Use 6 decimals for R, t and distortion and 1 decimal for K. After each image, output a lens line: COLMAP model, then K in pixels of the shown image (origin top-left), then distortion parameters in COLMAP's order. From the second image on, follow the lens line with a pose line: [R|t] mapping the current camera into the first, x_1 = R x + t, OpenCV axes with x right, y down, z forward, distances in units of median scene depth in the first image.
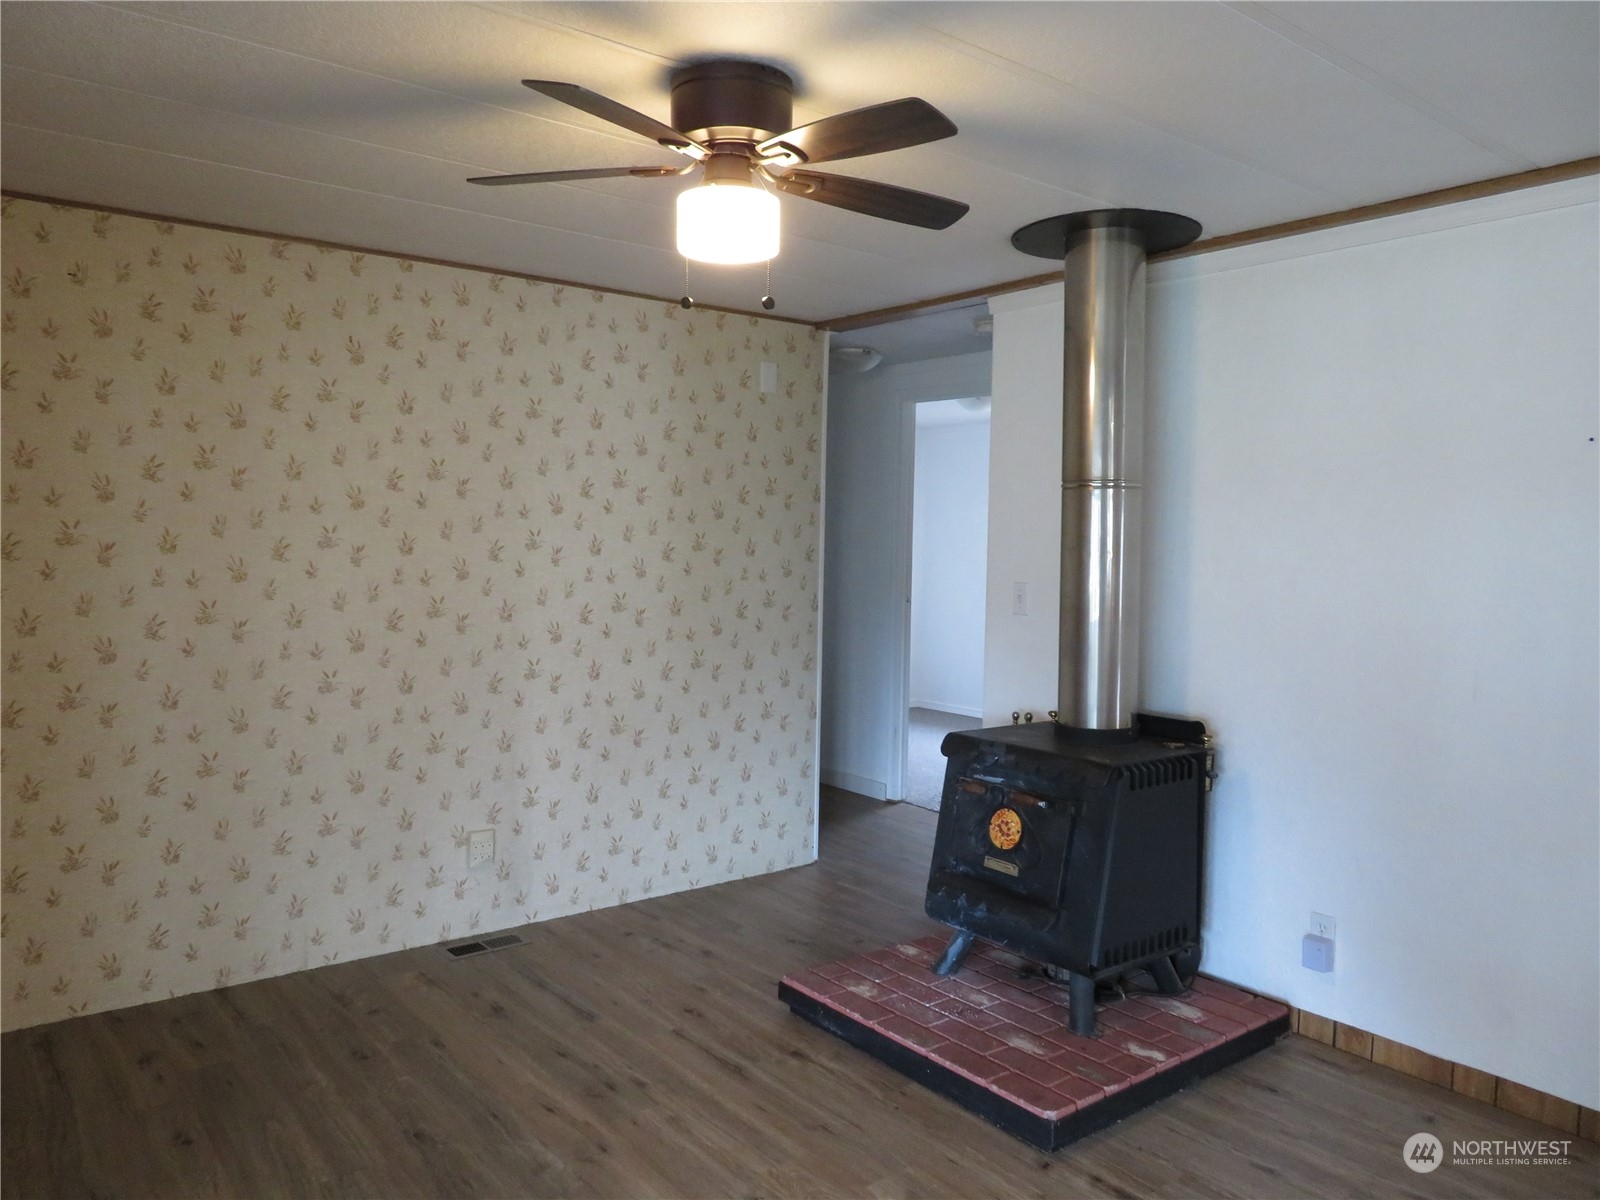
lens RADIAL K [[1110.0, 0, 800.0], [0, 1110.0, 600.0], [0, 0, 1]] dist [-0.004200, -0.000836]
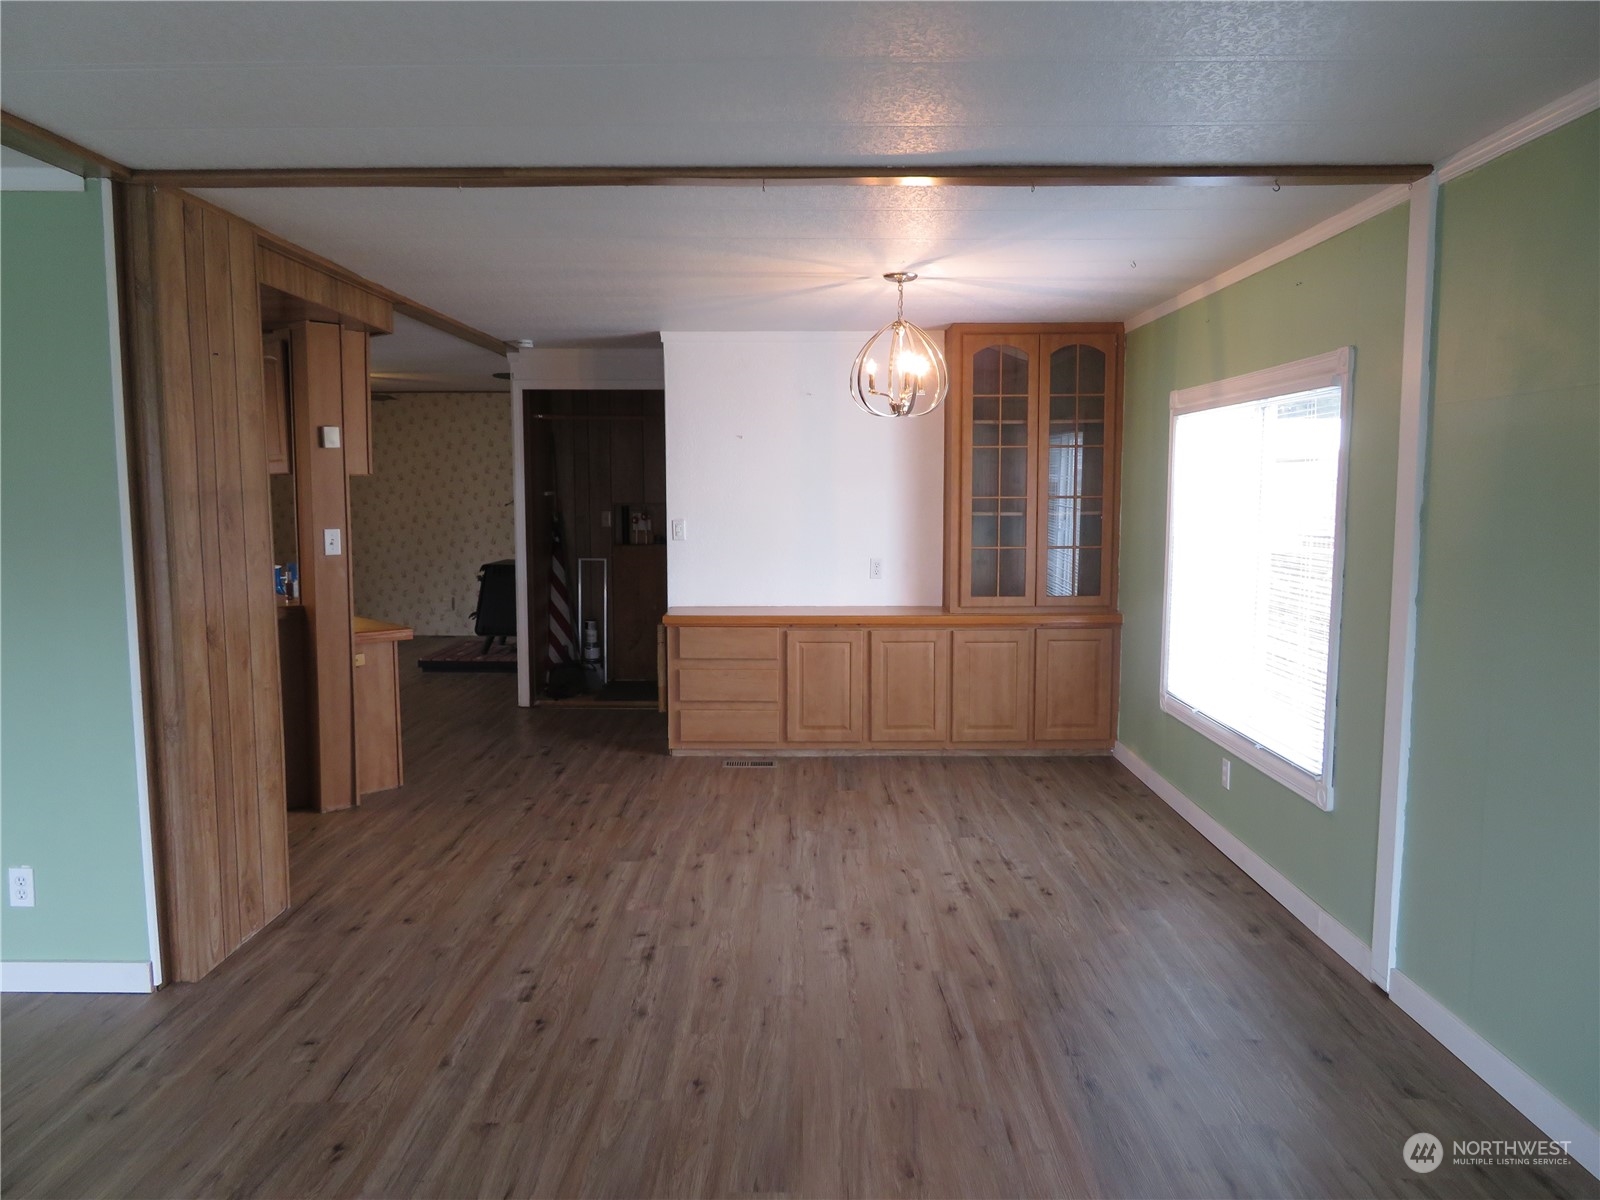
lens RADIAL K [[1135.6, 0, 791.0], [0, 1135.6, 602.2], [0, 0, 1]] dist [-0.006447, 0.000667]
pose [[0.803108, 0.047304, -0.593953, 2.147087], [-0.021078, 0.998475, 0.051021, 0.062522], [0.595461, -0.028456, 0.802880, -0.778284]]
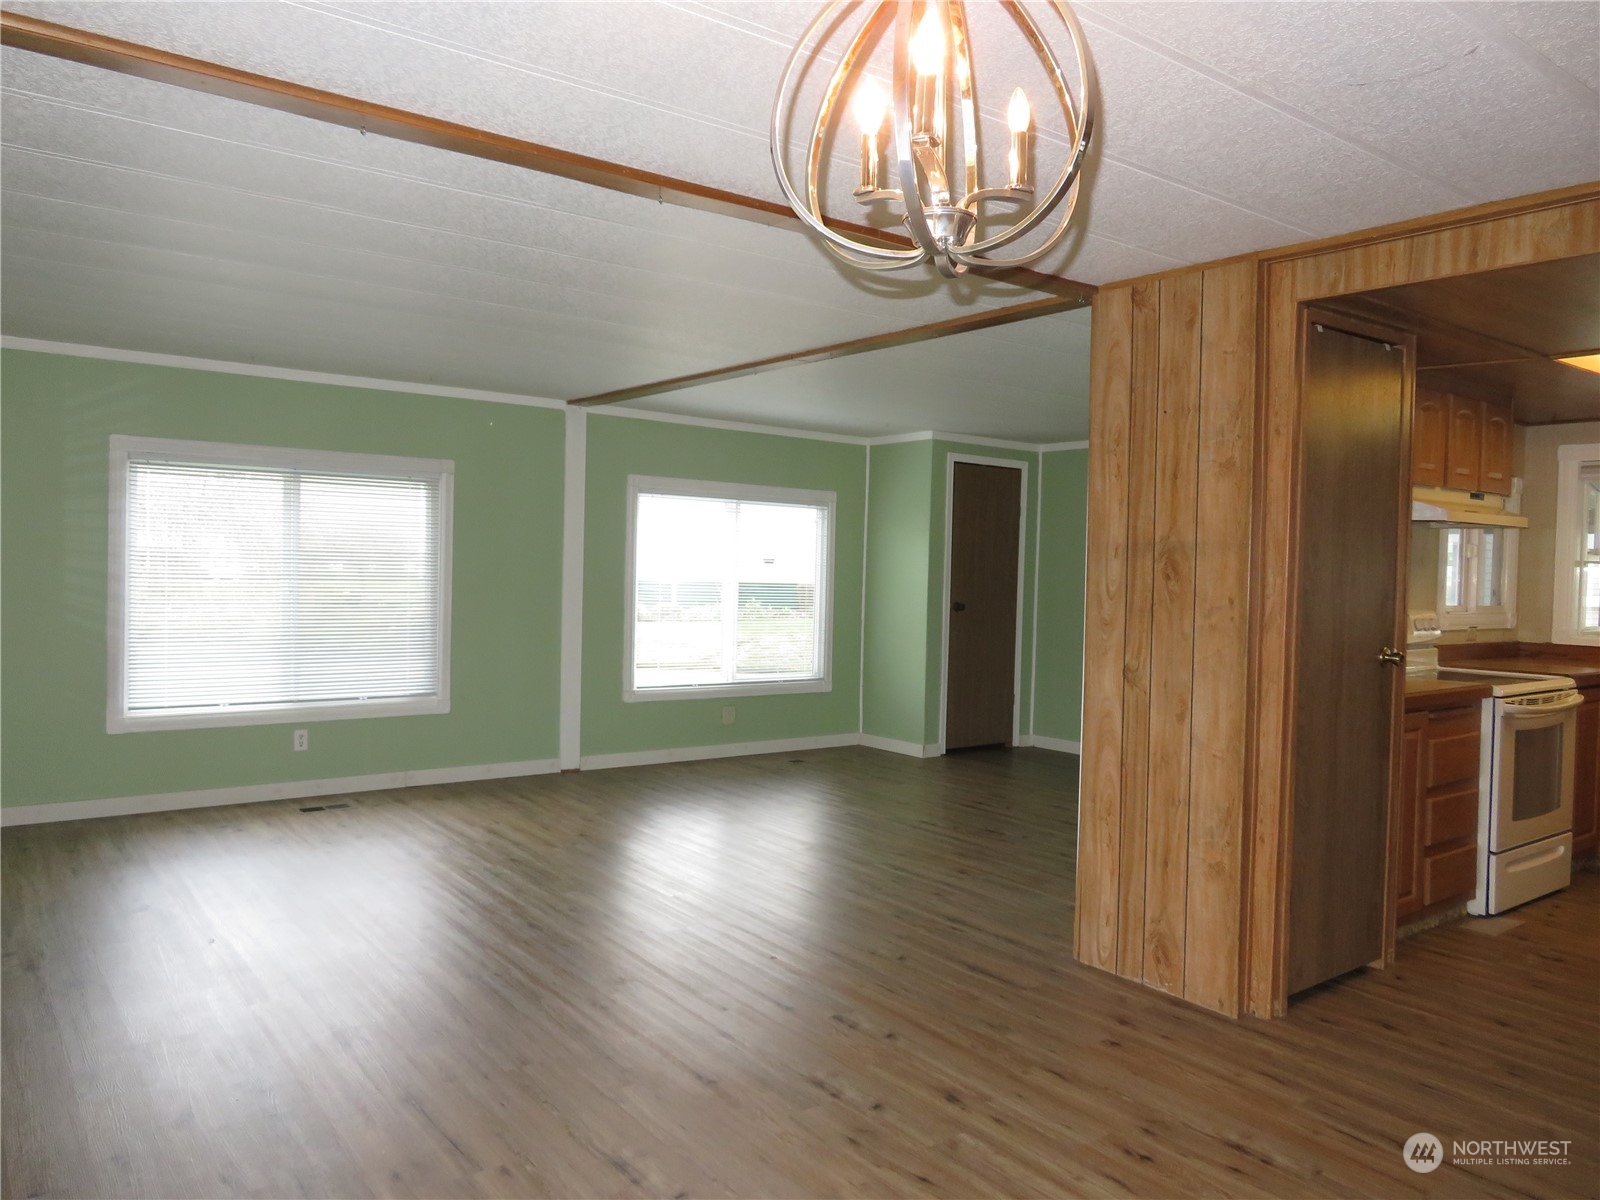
lens RADIAL K [[1135.6, 0, 791.0], [0, 1135.6, 602.2], [0, 0, 1]] dist [-0.006447, 0.000667]
pose [[-0.999214, -0.034148, -0.020115, 1.539508], [-0.035828, 0.995285, 0.090129, 0.002929], [0.016943, 0.090778, -0.995727, 0.683516]]
